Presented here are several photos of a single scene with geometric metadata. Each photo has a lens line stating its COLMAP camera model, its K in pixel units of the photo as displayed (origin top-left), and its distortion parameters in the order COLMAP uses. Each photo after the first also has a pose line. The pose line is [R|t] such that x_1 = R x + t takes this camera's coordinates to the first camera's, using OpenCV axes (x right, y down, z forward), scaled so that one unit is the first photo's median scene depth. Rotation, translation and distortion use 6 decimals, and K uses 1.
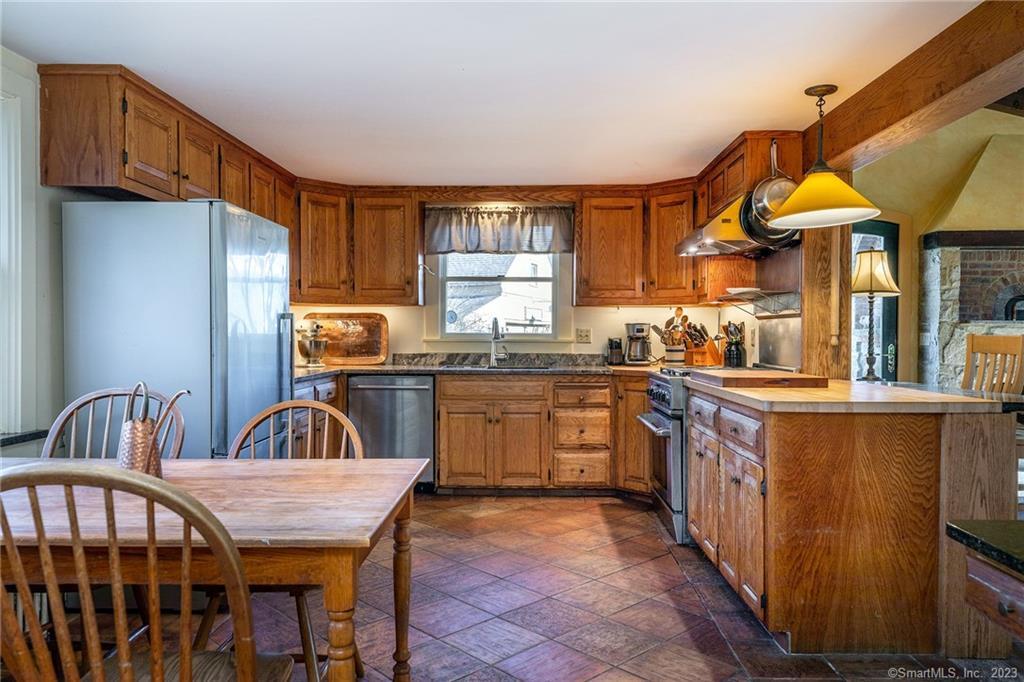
lens RADIAL K [[758.6, 0, 509.8], [0, 758.6, 343.9], [0, 0, 1]] dist [-0.002335, -0.000851]
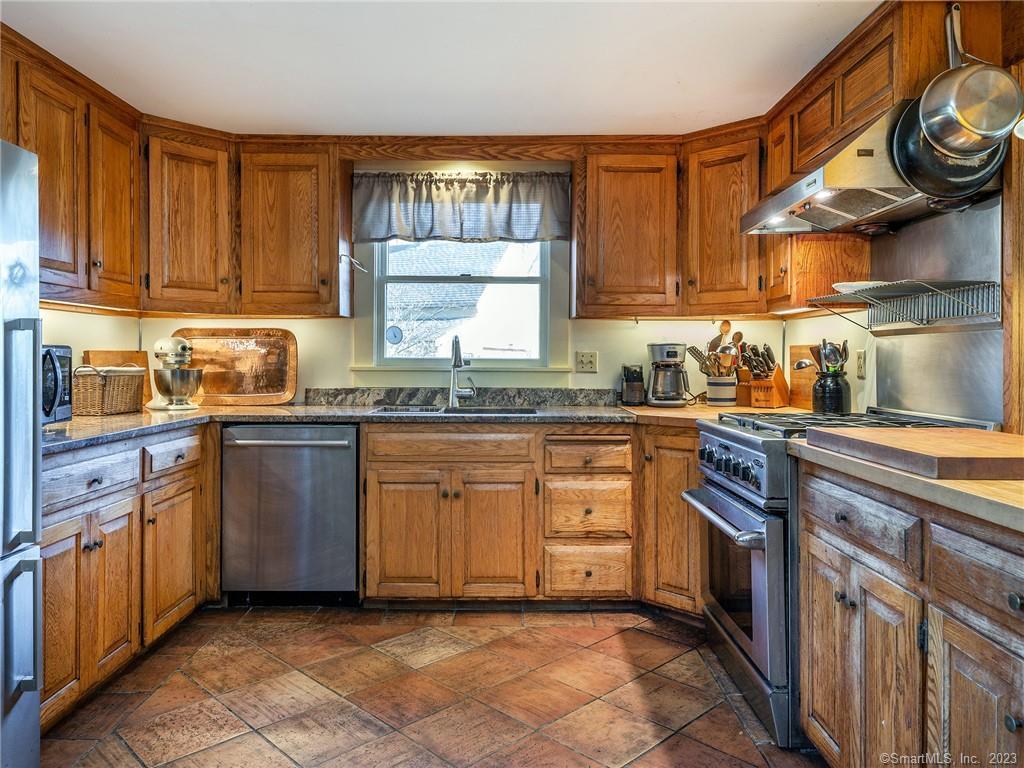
lens RADIAL K [[664.8, 0, 512.3], [0, 664.8, 379.6], [0, 0, 1]] dist [0.003485, 0.000500]
pose [[0.999520, -0.000918, 0.030959, 0.013190], [0.000358, 0.999837, 0.018065, -0.006298], [-0.030970, -0.018045, 0.999357, 0.433842]]
